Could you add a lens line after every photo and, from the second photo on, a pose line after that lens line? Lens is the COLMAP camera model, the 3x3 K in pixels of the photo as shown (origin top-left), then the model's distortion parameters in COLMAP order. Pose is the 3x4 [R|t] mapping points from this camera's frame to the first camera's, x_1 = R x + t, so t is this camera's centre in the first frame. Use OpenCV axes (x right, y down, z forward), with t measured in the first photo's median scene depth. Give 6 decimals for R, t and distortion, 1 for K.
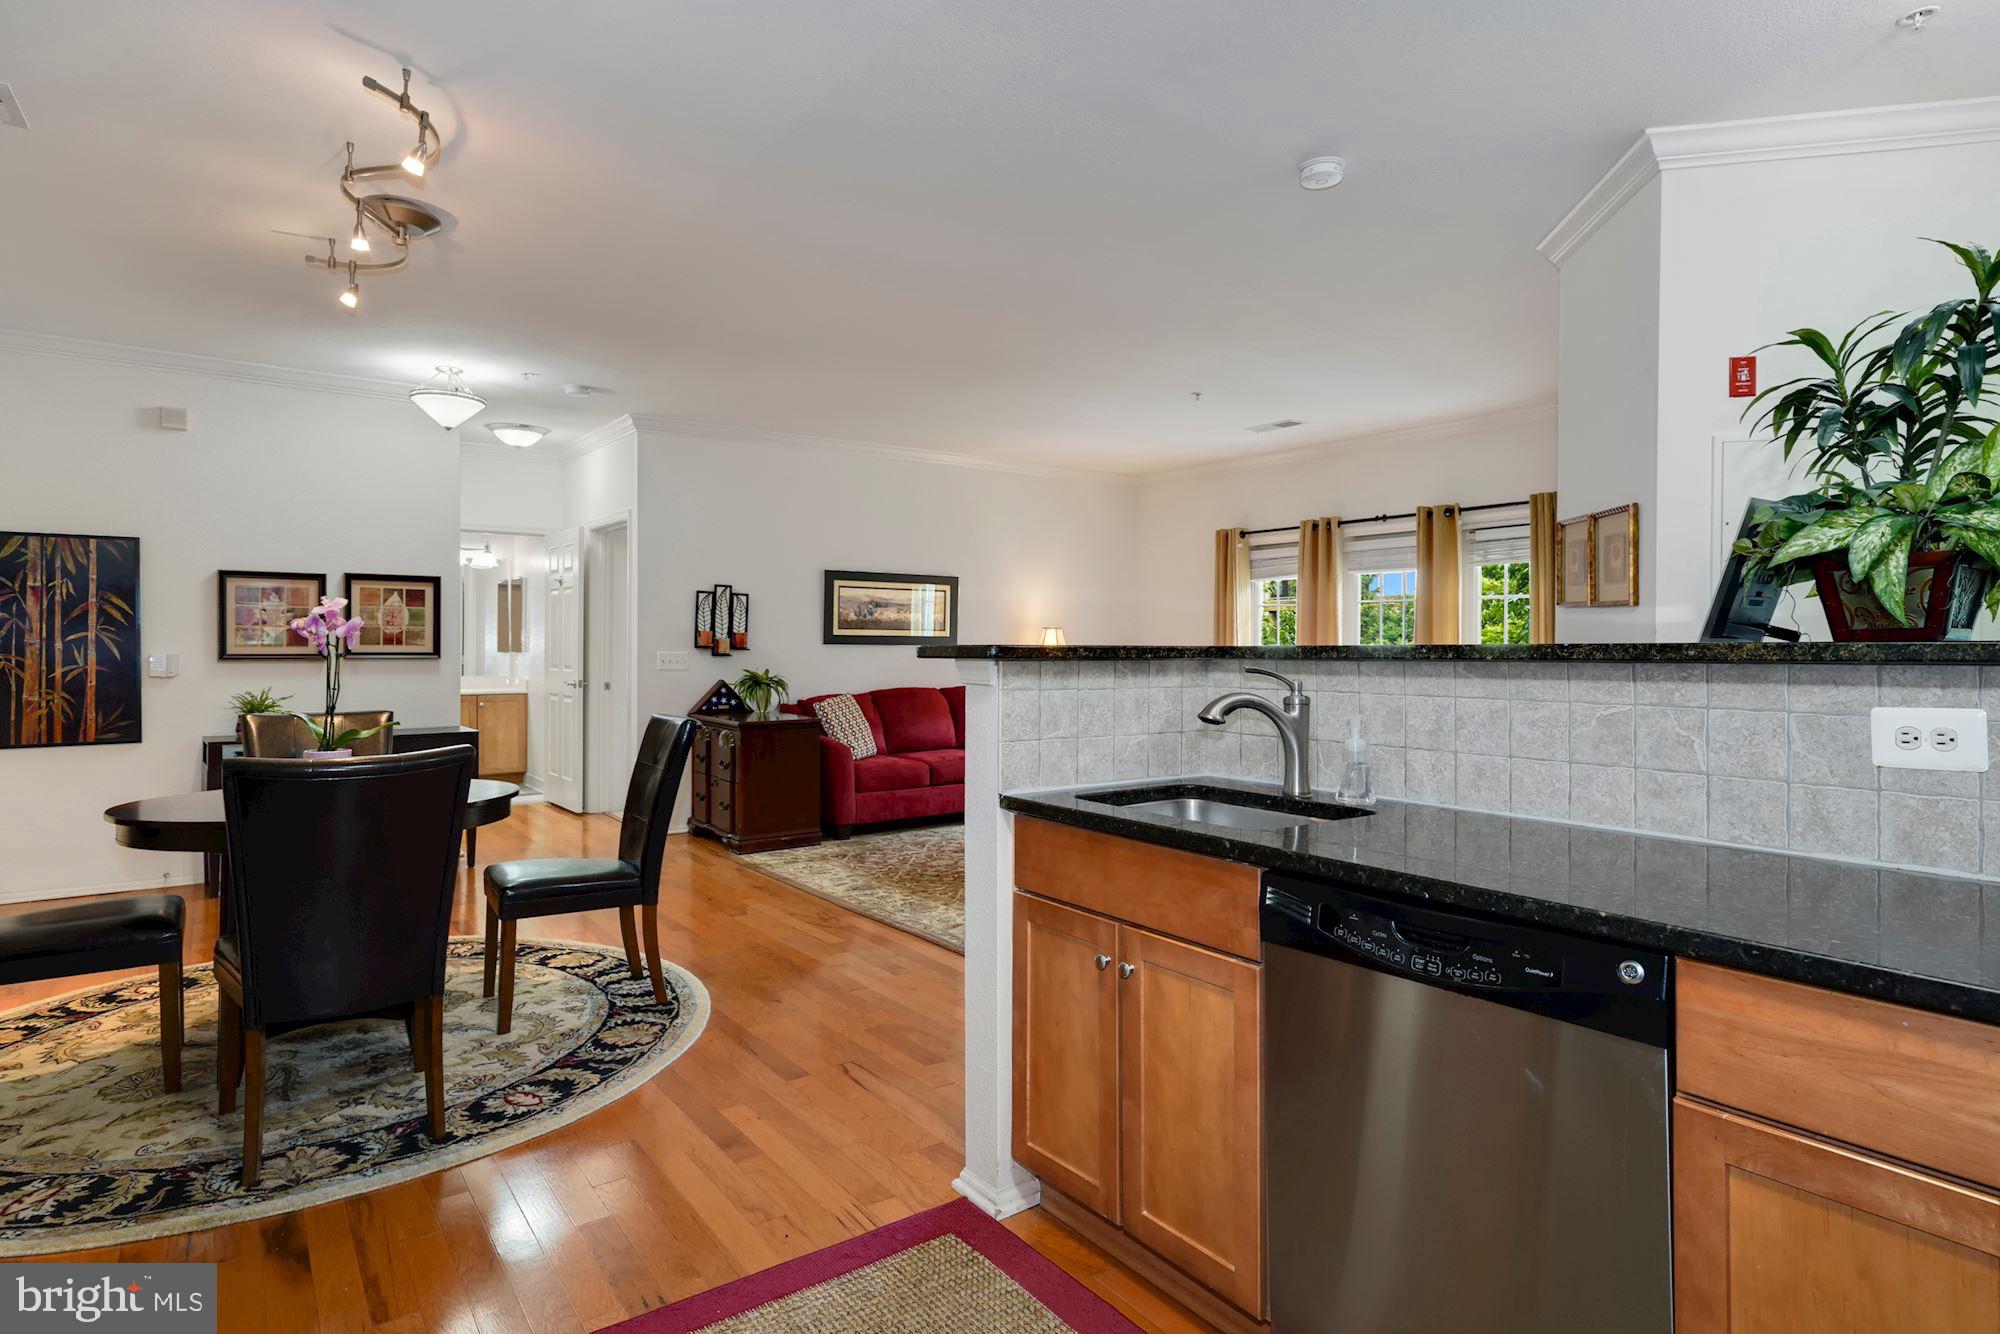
lens RADIAL K [[1065.3, 0, 995.0], [0, 1065.3, 645.4], [0, 0, 1]] dist [0.002329, 0.000801]
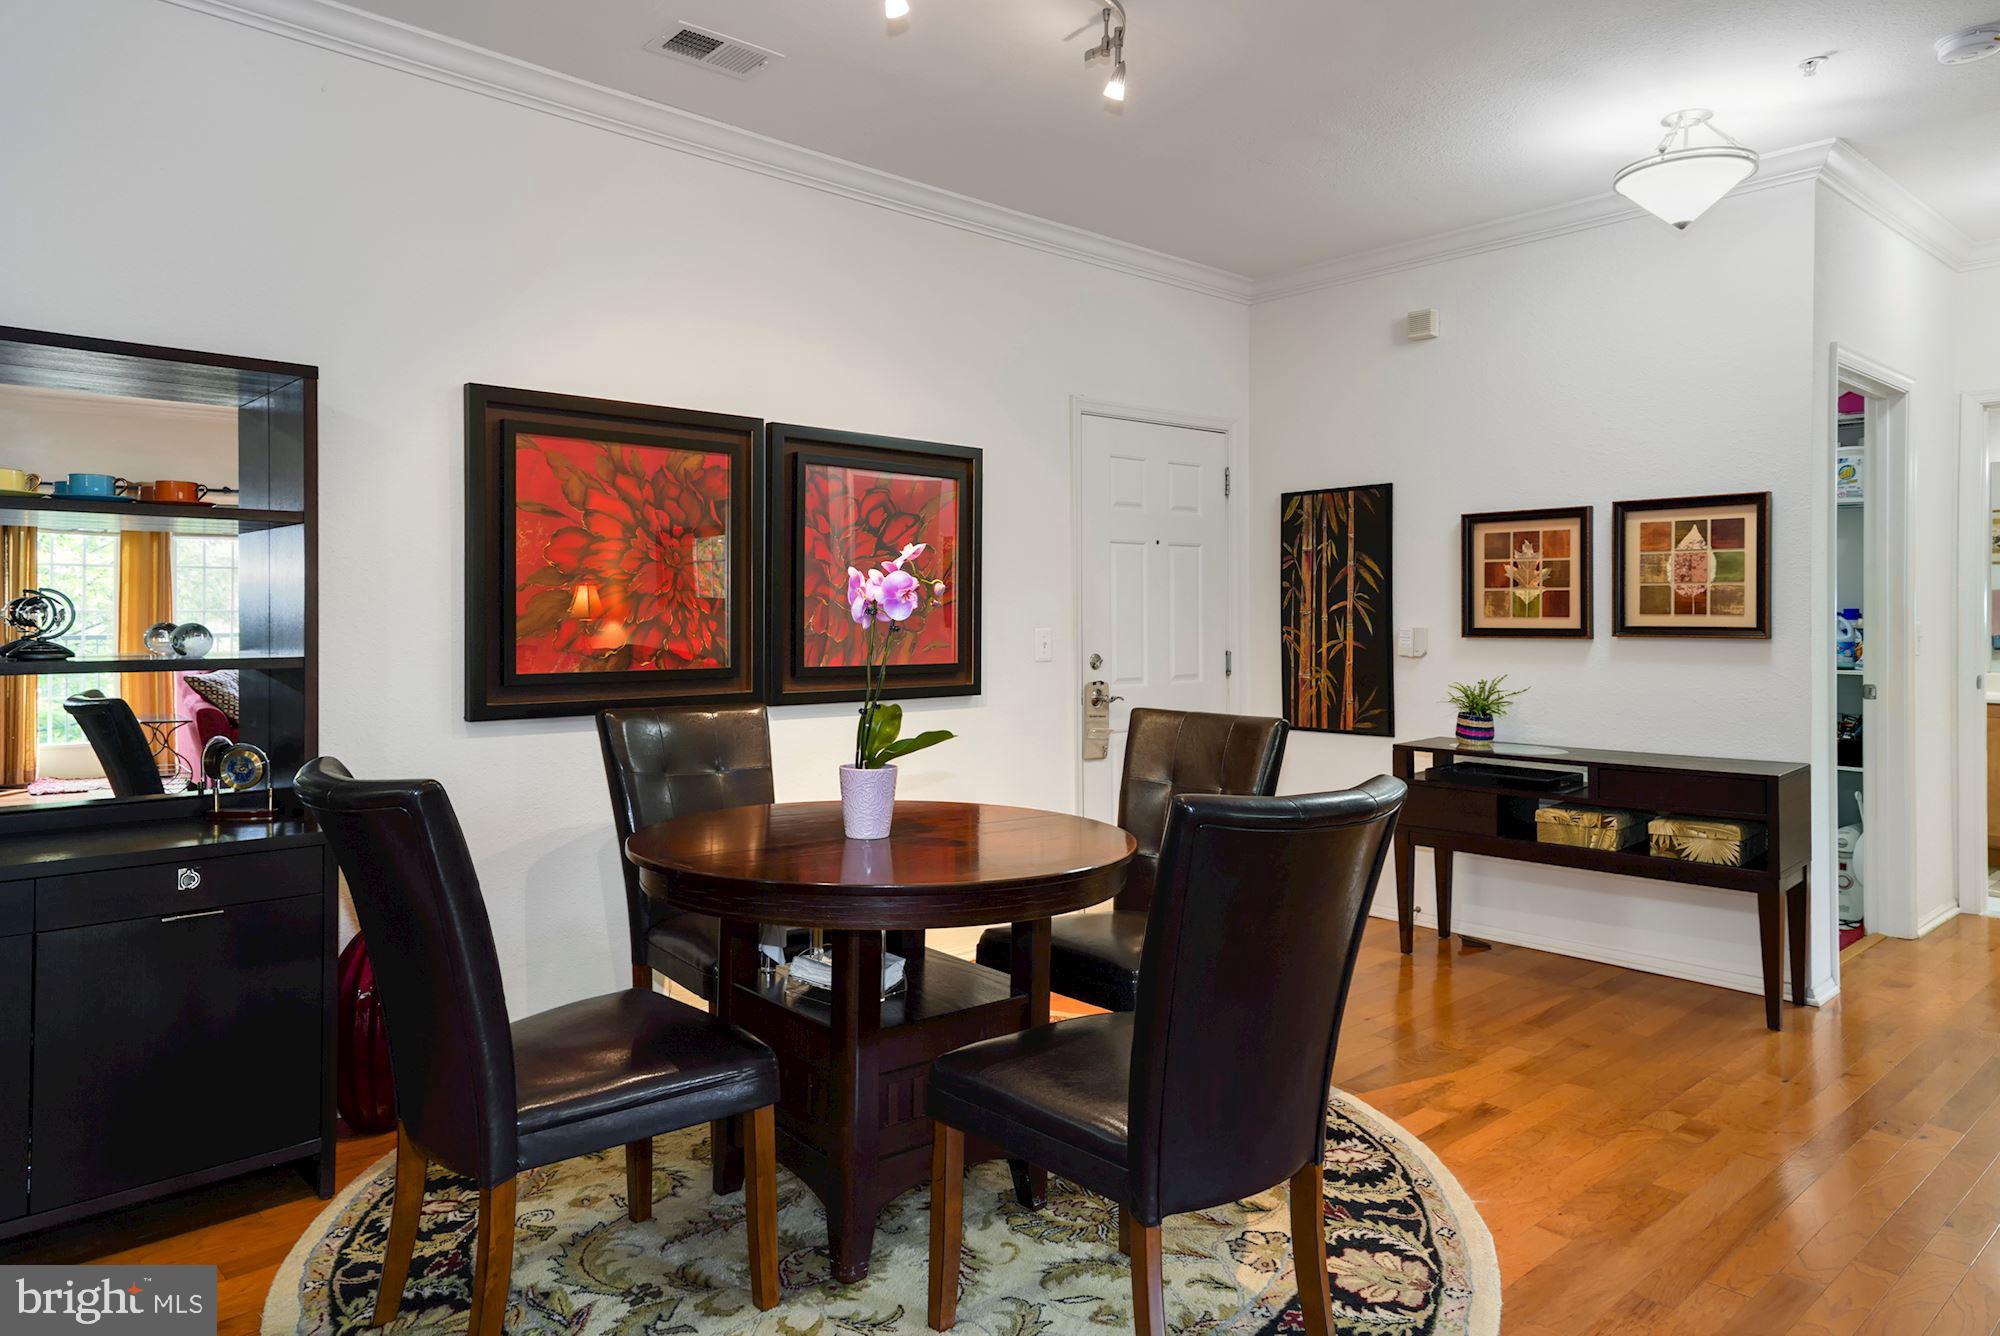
lens RADIAL K [[1260.3, 0, 1005.4], [0, 1260.3, 622.3], [0, 0, 1]] dist [0.043583, 0.000324]
pose [[0.109909, 0.002121, -0.993939, 0.122776], [0.002882, 0.999993, 0.002453, 0.001211], [0.993937, -0.003135, 0.109902, 0.619063]]
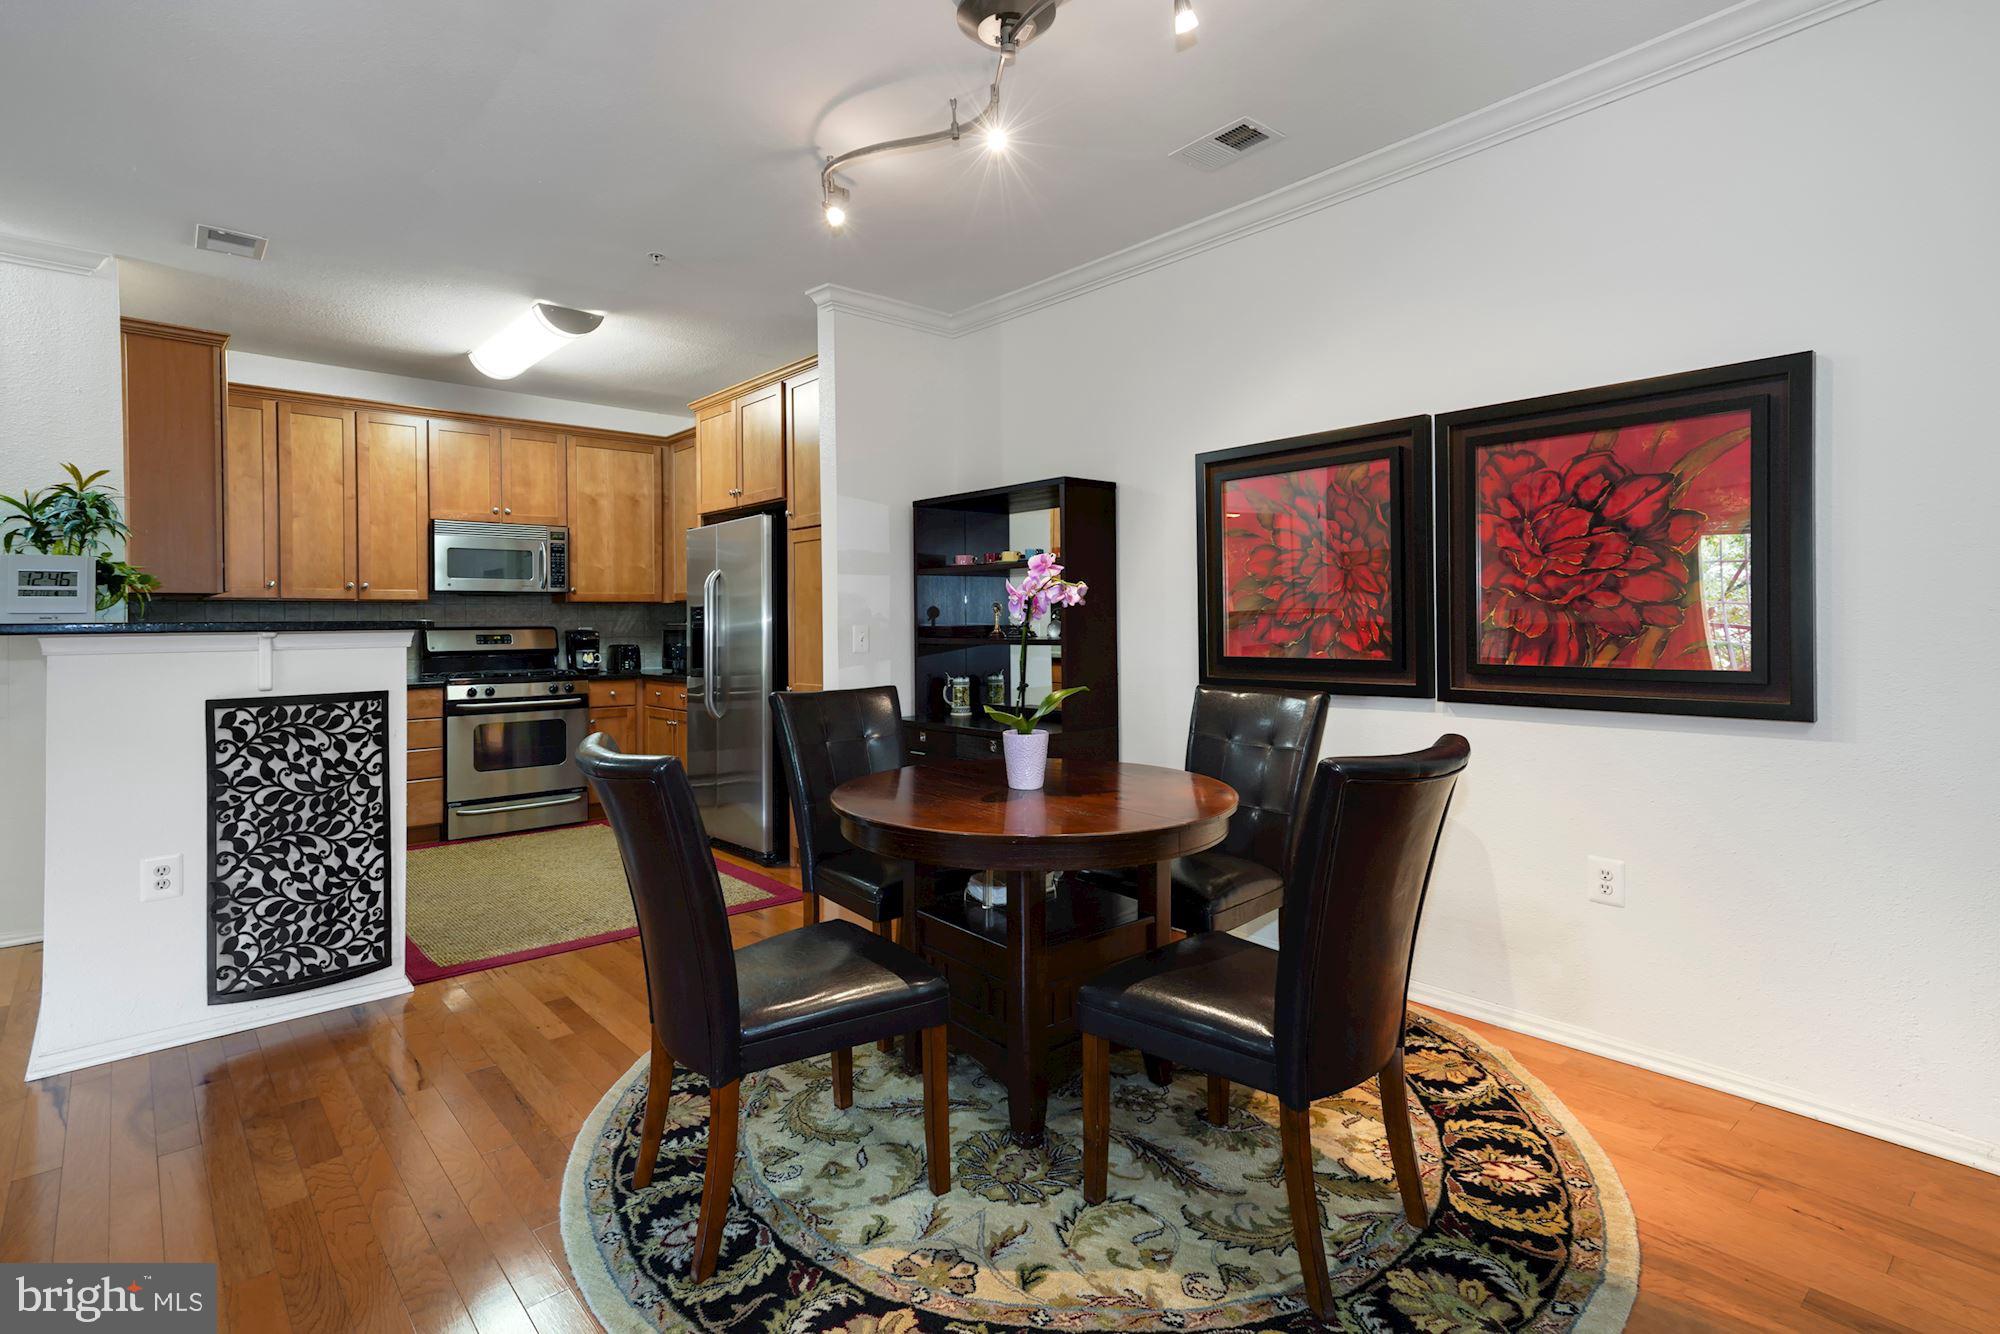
lens RADIAL K [[989.7, 0, 995.3], [0, 989.7, 615.8], [0, 0, 1]] dist [0.038353, 0.000208]
pose [[-0.996077, 0.007064, -0.088213, -0.328312], [0.008106, 0.999902, -0.011457, 0.006816], [0.088123, -0.012127, -0.996036, 1.126829]]
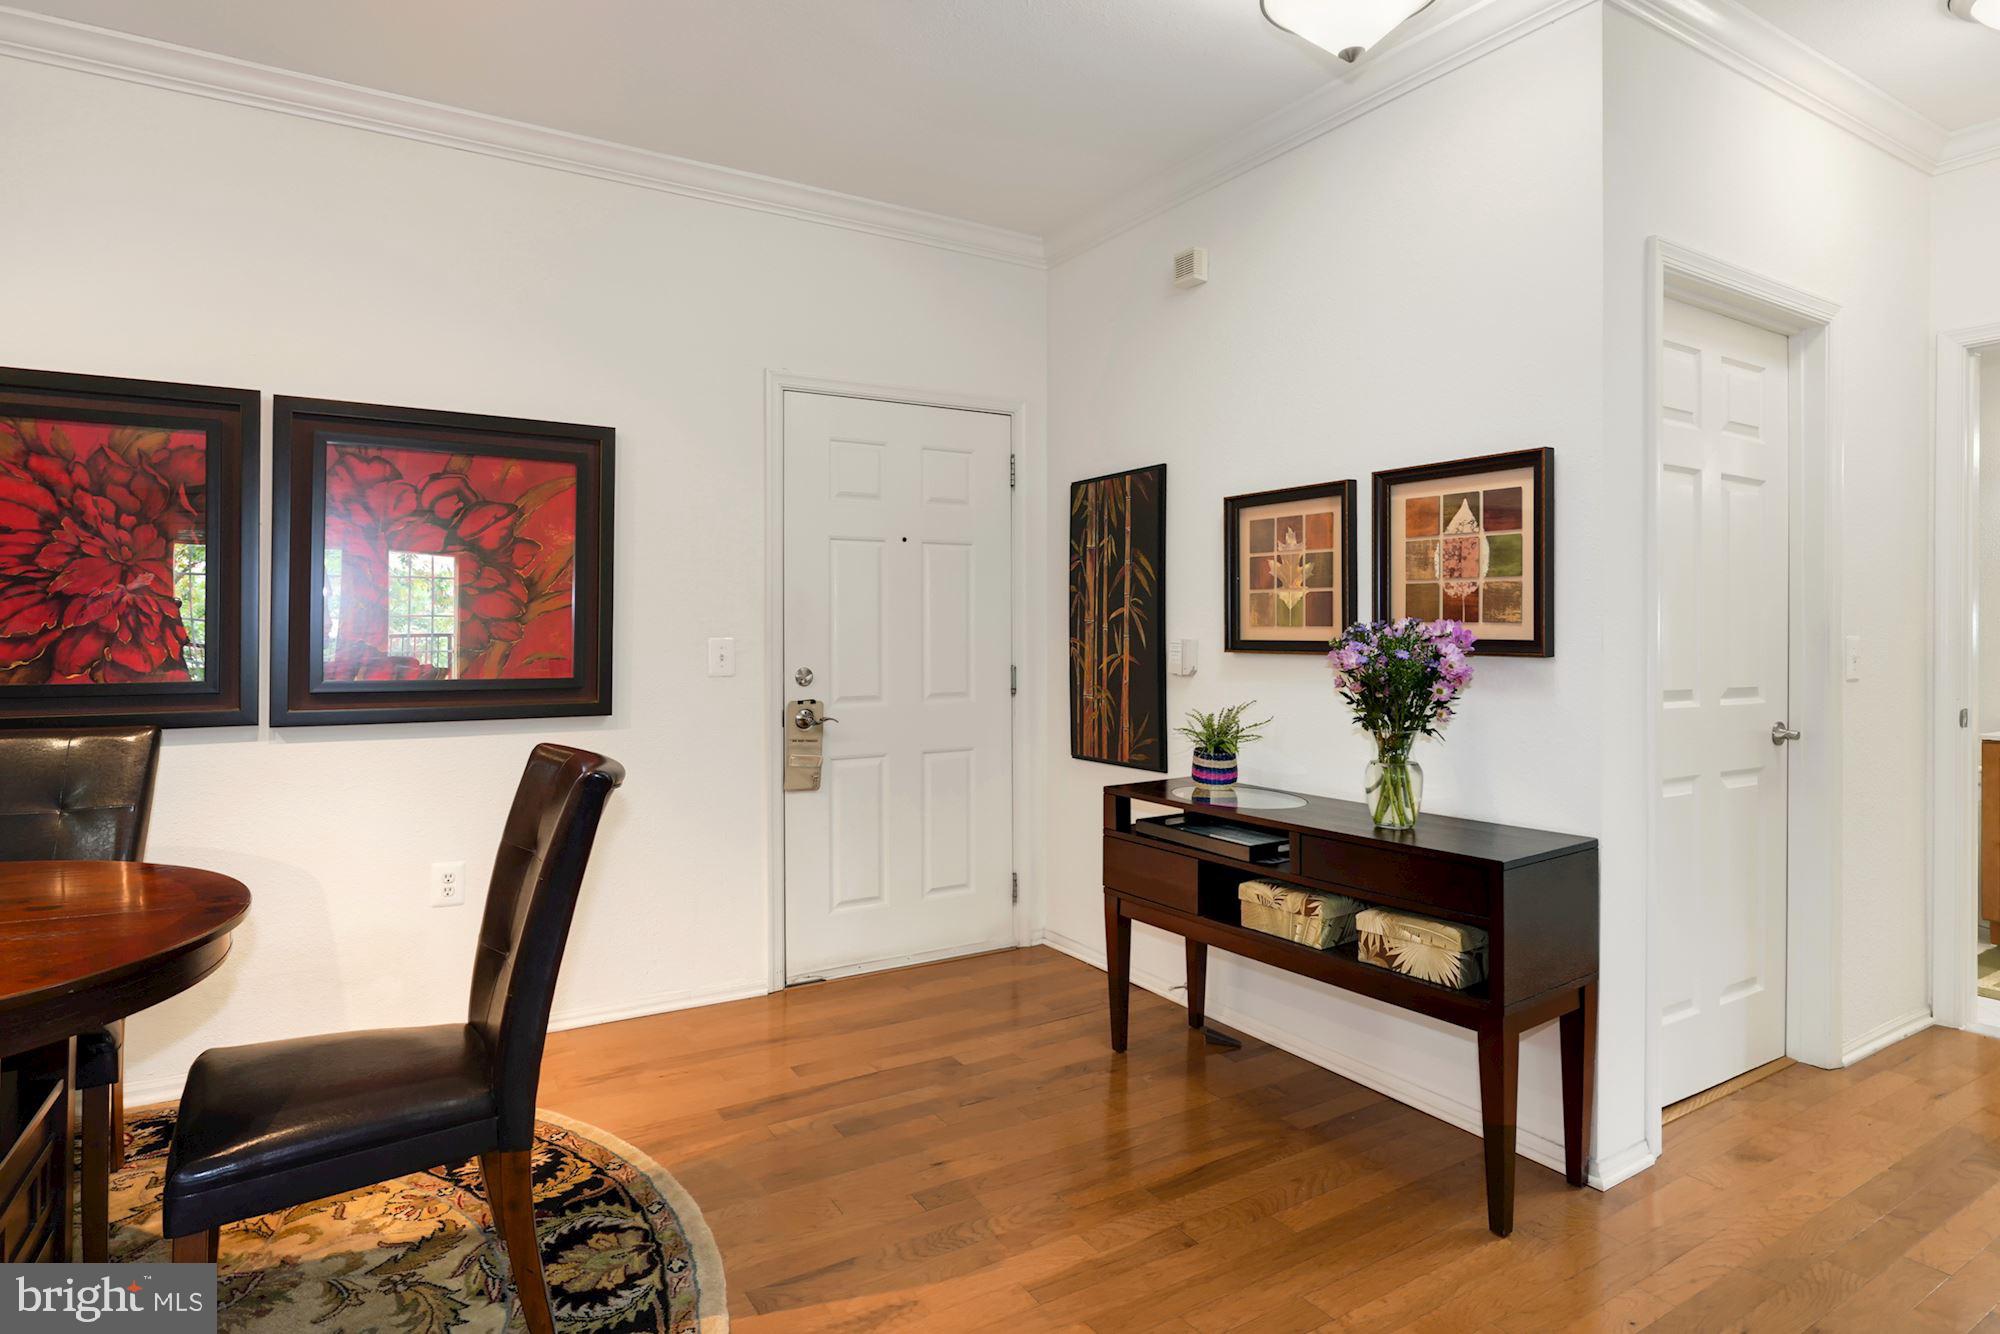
lens RADIAL K [[1086.2, 0, 990.7], [0, 1086.2, 629.1], [0, 0, 1]] dist [-0.004529, -0.000929]
pose [[-0.084390, -0.003280, -0.996427, -0.122527], [-0.000427, 0.999995, -0.003255, 0.004348], [0.996433, 0.000151, -0.084391, 0.973636]]
